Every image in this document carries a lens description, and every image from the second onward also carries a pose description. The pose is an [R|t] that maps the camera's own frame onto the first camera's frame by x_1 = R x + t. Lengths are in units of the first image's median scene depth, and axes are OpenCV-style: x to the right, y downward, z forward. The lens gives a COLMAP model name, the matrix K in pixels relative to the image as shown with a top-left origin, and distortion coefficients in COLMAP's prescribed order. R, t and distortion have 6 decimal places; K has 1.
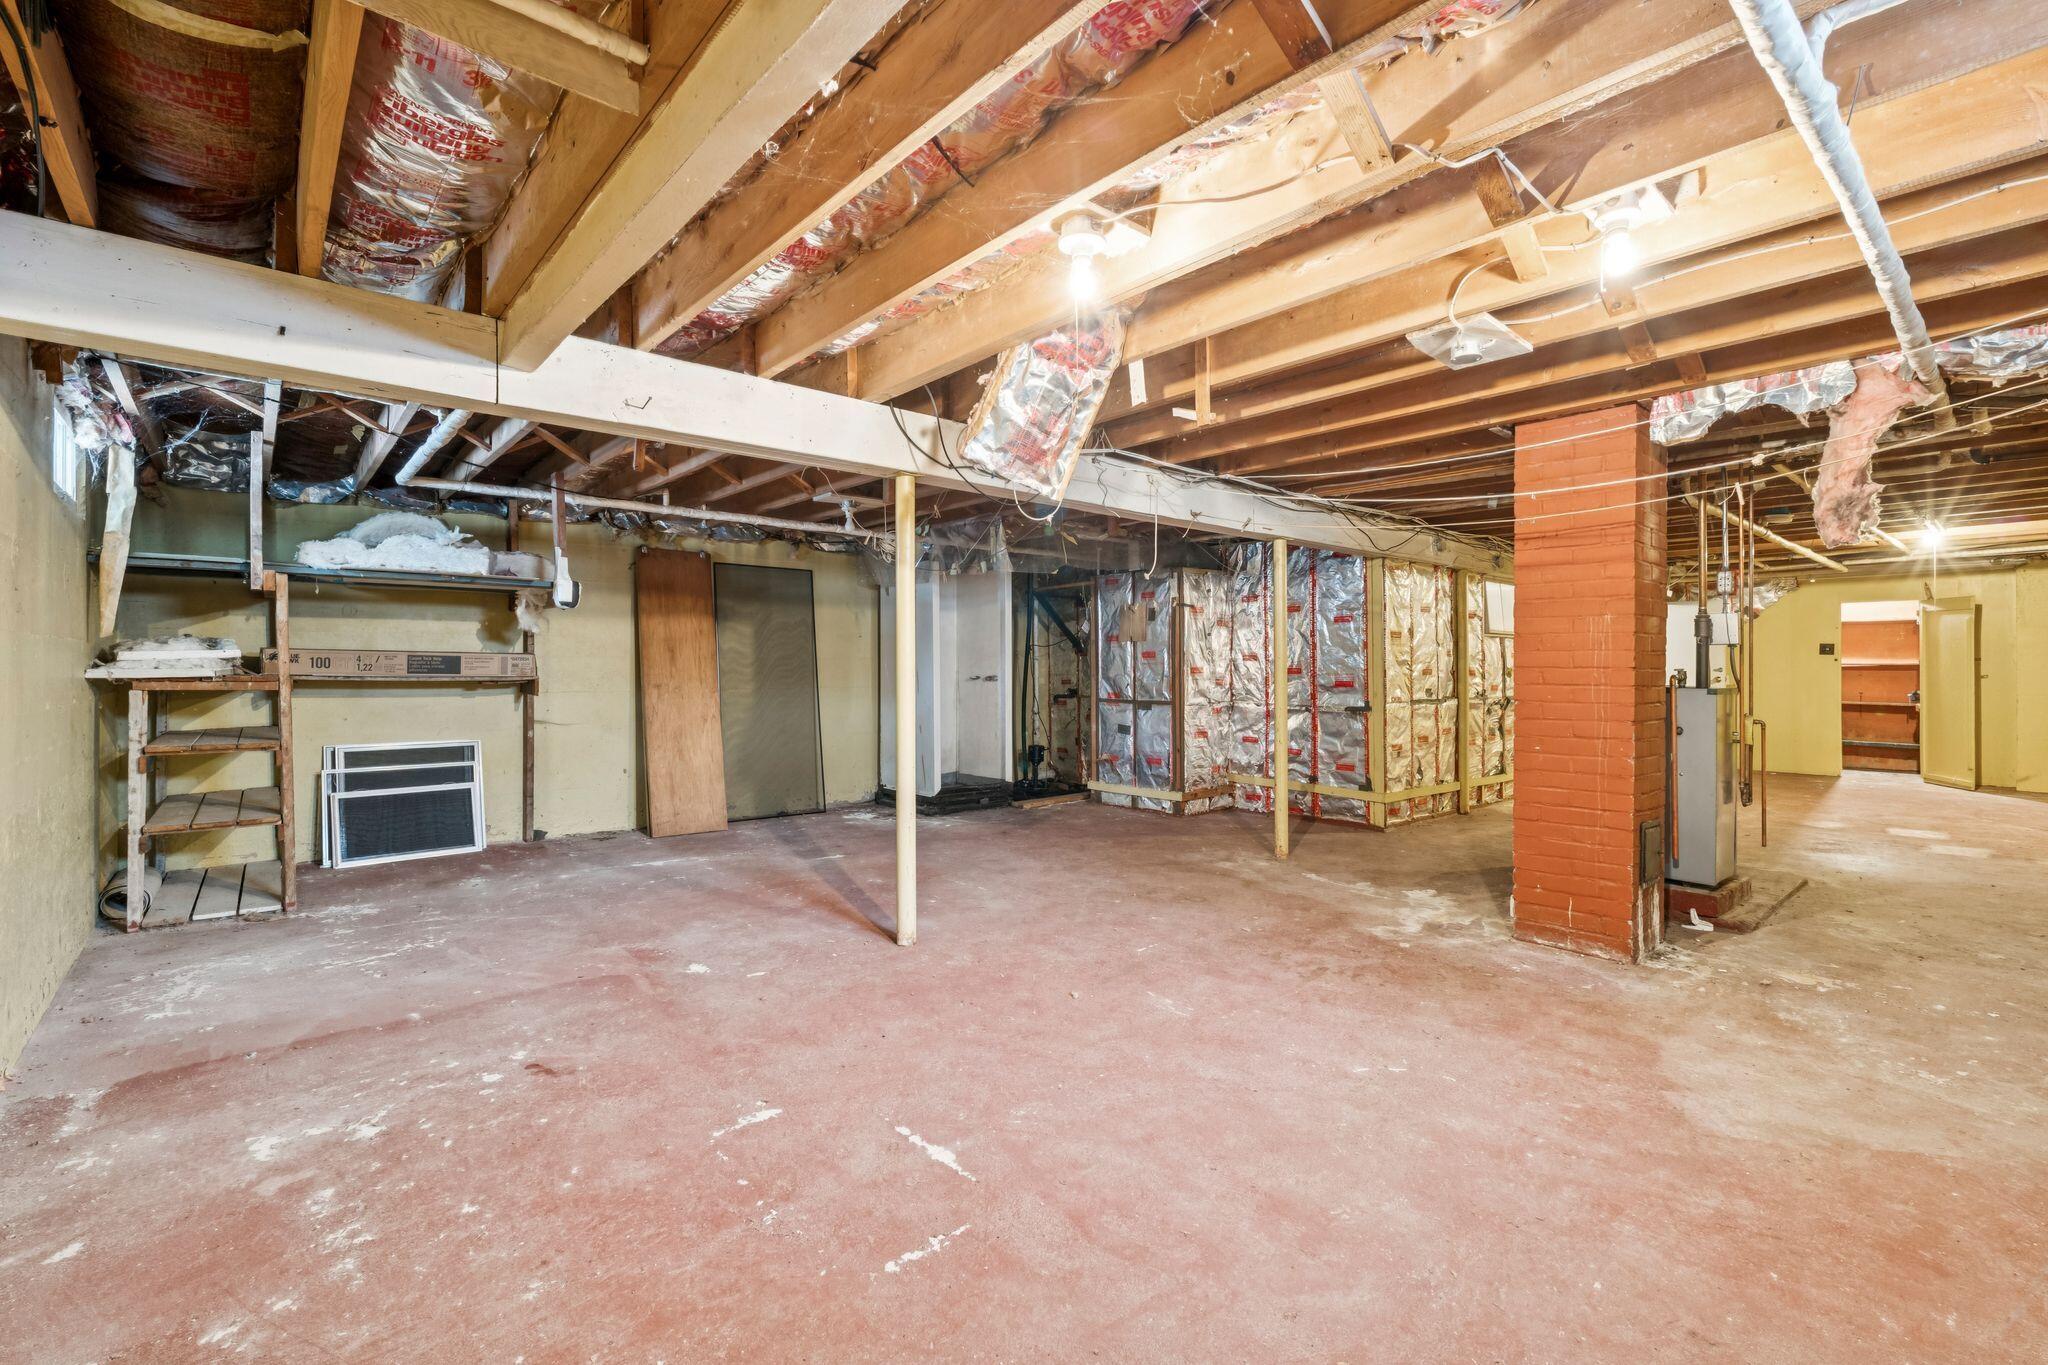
lens RADIAL K [[896.1, 0, 1026.1], [0, 896.1, 670.7], [0, 0, 1]] dist [-0.004254, 0.001449]
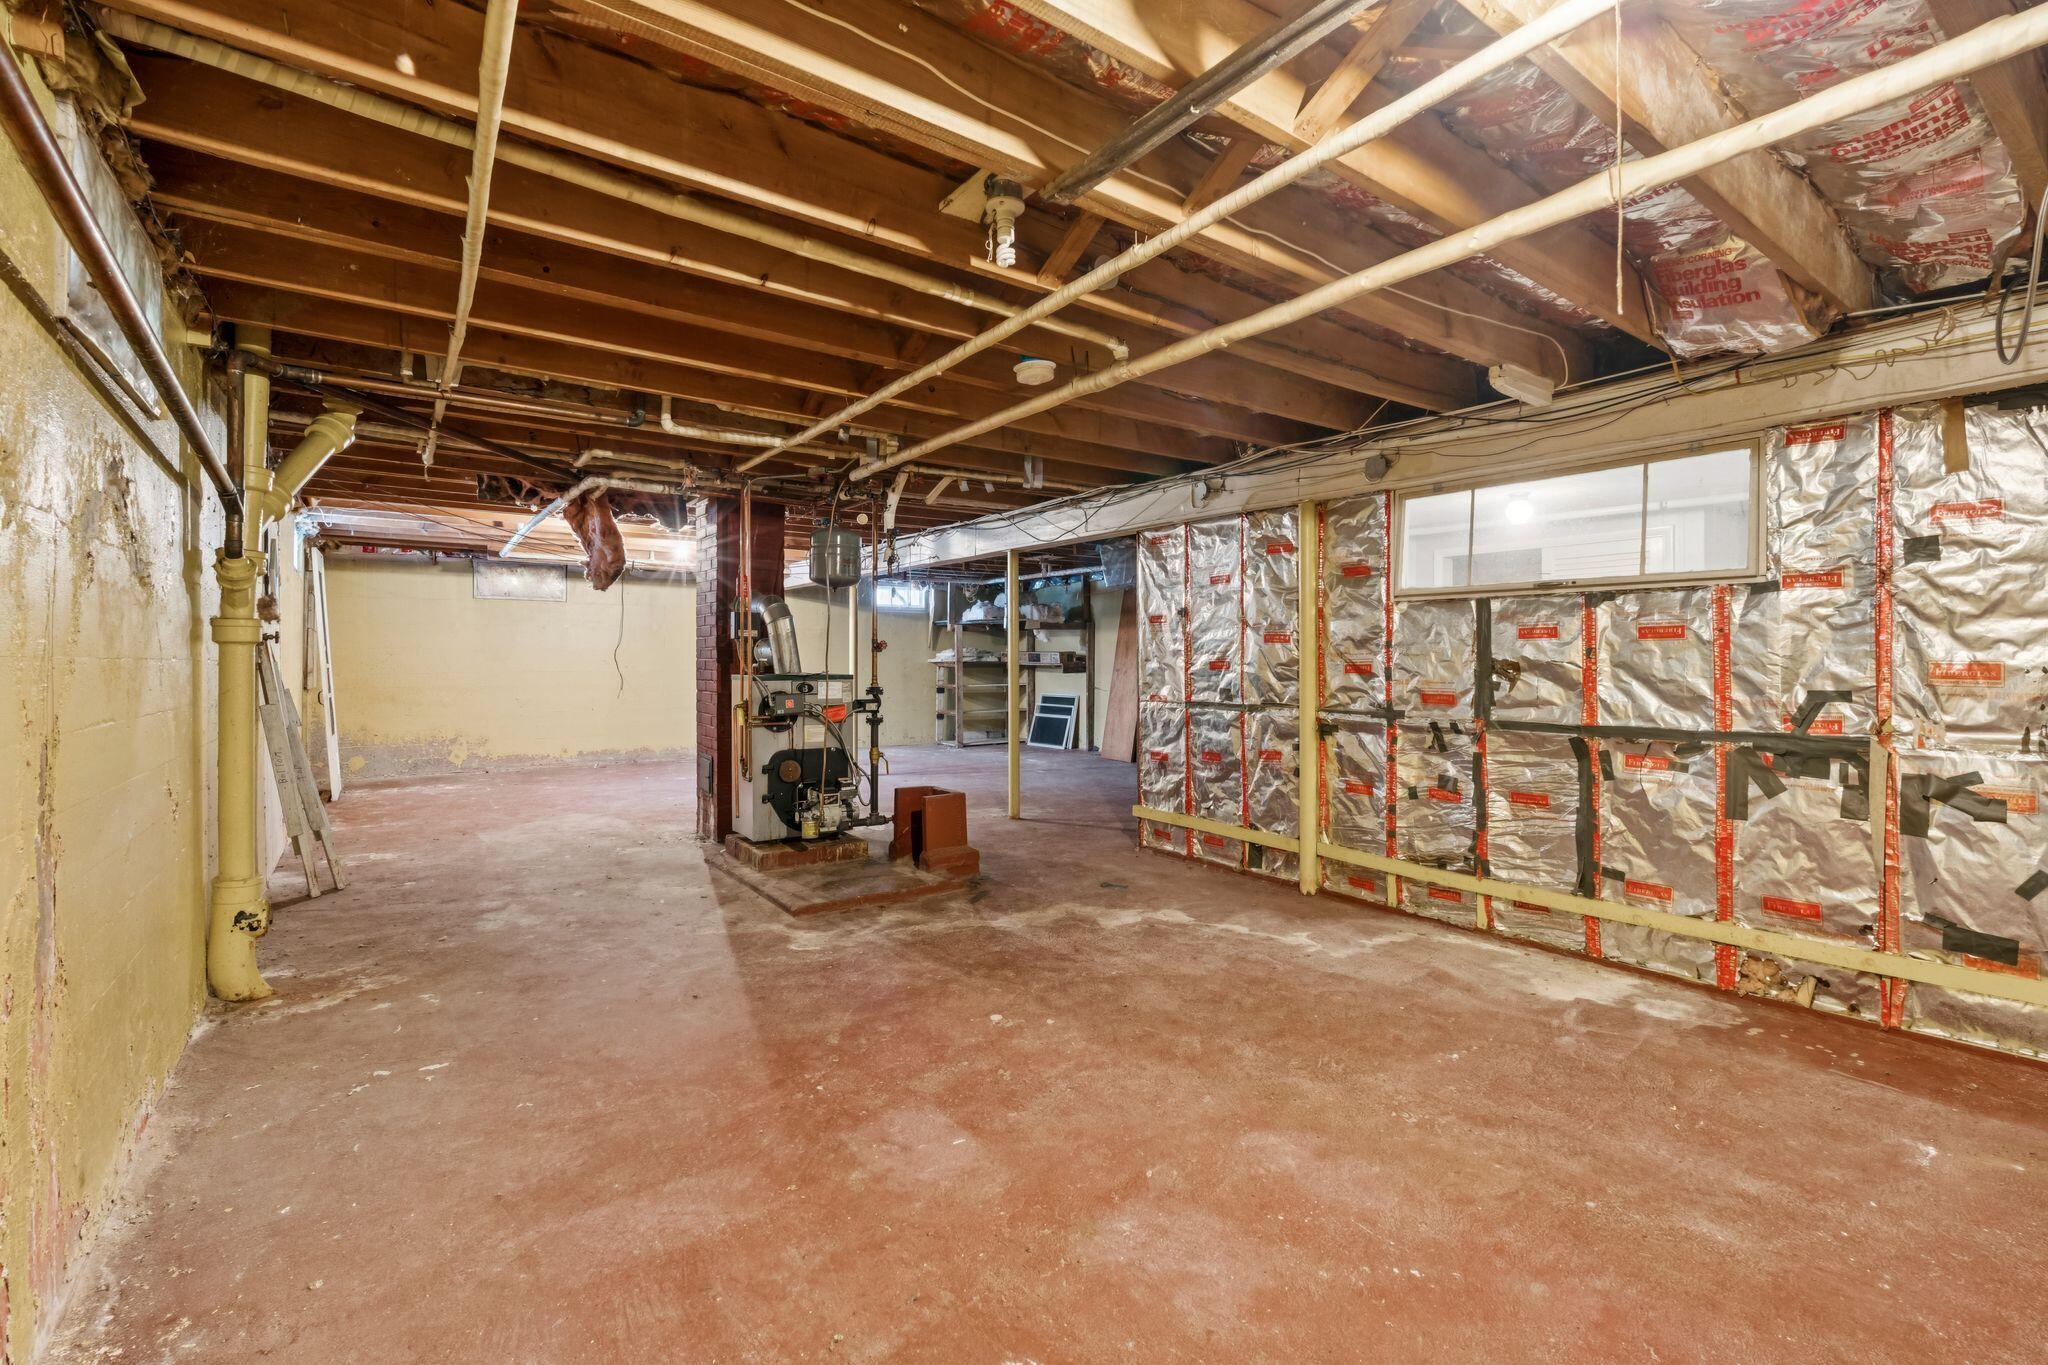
lens RADIAL K [[896.1, 0, 1028.5], [0, 896.1, 671.5], [0, 0, 1]] dist [-0.004254, 0.001449]
pose [[-0.099270, 0.010705, -0.995003, 1.406943], [-0.013356, 0.999838, 0.012090, -0.000387], [0.994971, 0.014490, -0.099110, 1.095793]]
